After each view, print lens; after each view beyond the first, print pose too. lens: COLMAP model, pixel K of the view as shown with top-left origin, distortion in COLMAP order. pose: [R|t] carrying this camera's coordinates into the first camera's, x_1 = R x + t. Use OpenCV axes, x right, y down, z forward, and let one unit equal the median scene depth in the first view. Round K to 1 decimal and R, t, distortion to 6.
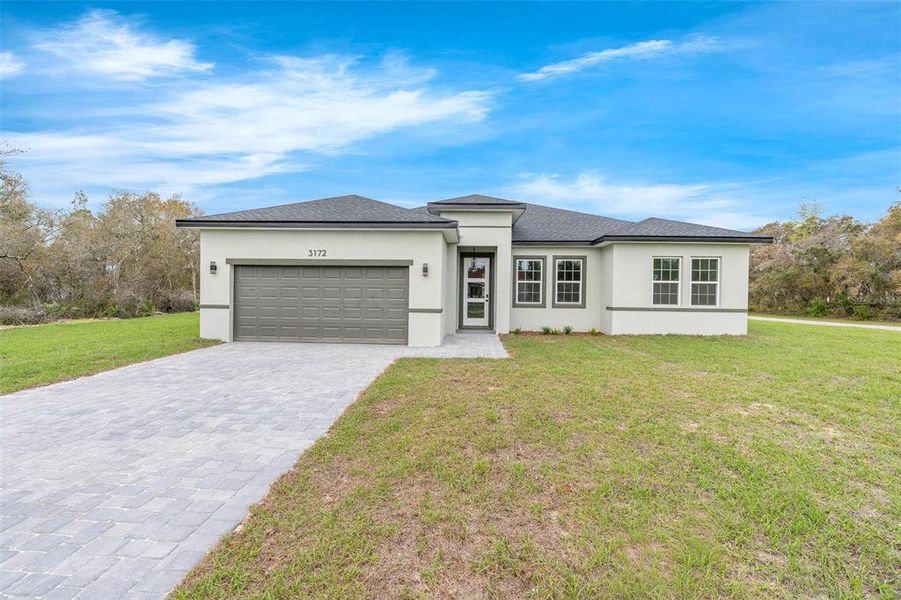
lens RADIAL K [[406.1, 0, 440.6], [0, 406.1, 289.0], [0, 0, 1]] dist [-0.030263, 0.000067]
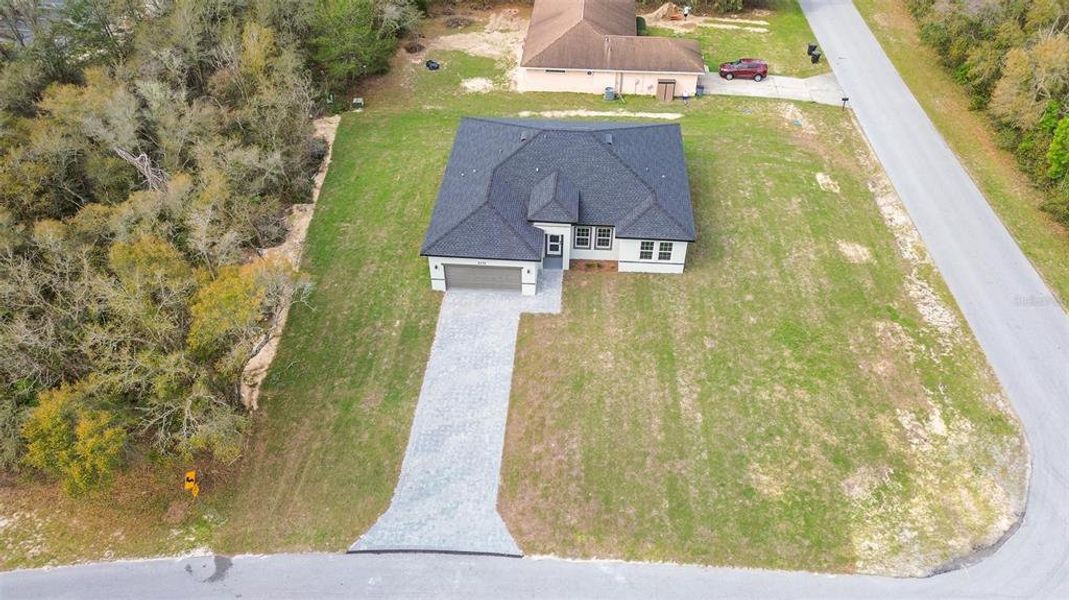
lens RADIAL K [[754.8, 0, 534.5], [0, 754.8, 300.0], [0, 0, 1]] dist [0.075965, -0.082064]
pose [[0.999848, -0.009410, -0.014694, 0.050806], [0.016728, 0.756393, 0.653904, -2.327854], [0.004961, -0.654050, 0.756435, -2.040698]]
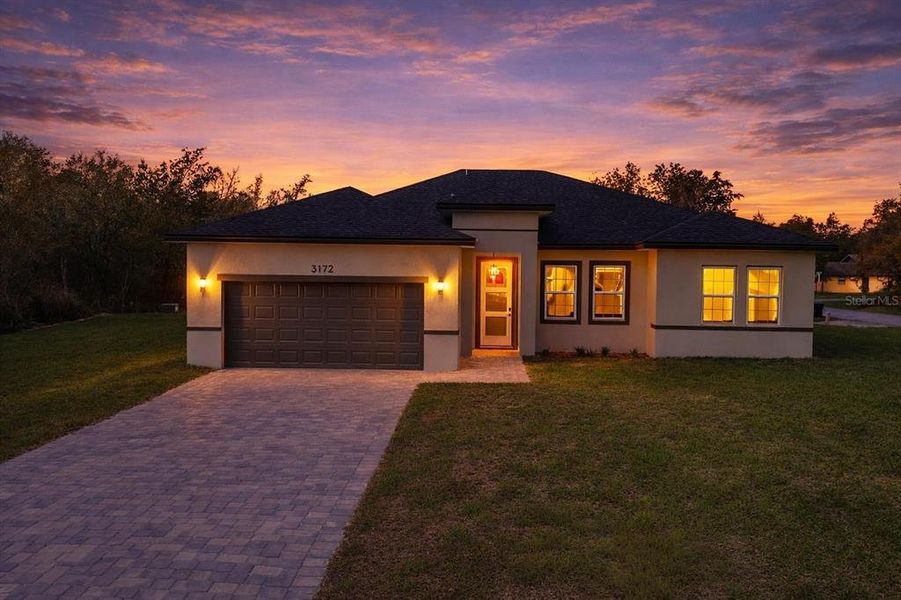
lens RADIAL K [[746.3, 0, 450.5], [0, 746.3, 300.0], [0, 0, 1]] dist [0.046892, 0.000041]
pose [[0.999695, -0.001560, 0.024642, -0.048781], [0.000291, 0.998677, 0.051422, -0.090416], [-0.024690, -0.051399, 0.998373, -0.576705]]
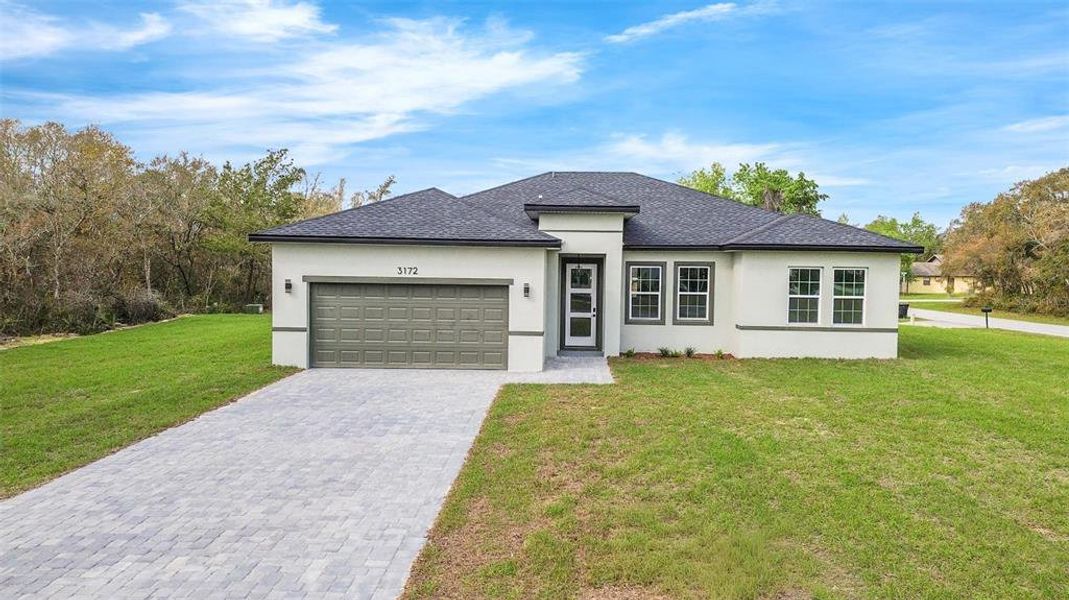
lens RADIAL K [[754.8, 0, 534.5], [0, 754.8, 300.0], [0, 0, 1]] dist [0.075965, -0.082064]
pose [[0.999668, -0.001380, 0.025724, -0.052577], [0.000088, 0.998740, 0.050186, -0.091172], [-0.025761, -0.050167, 0.998409, -0.598743]]
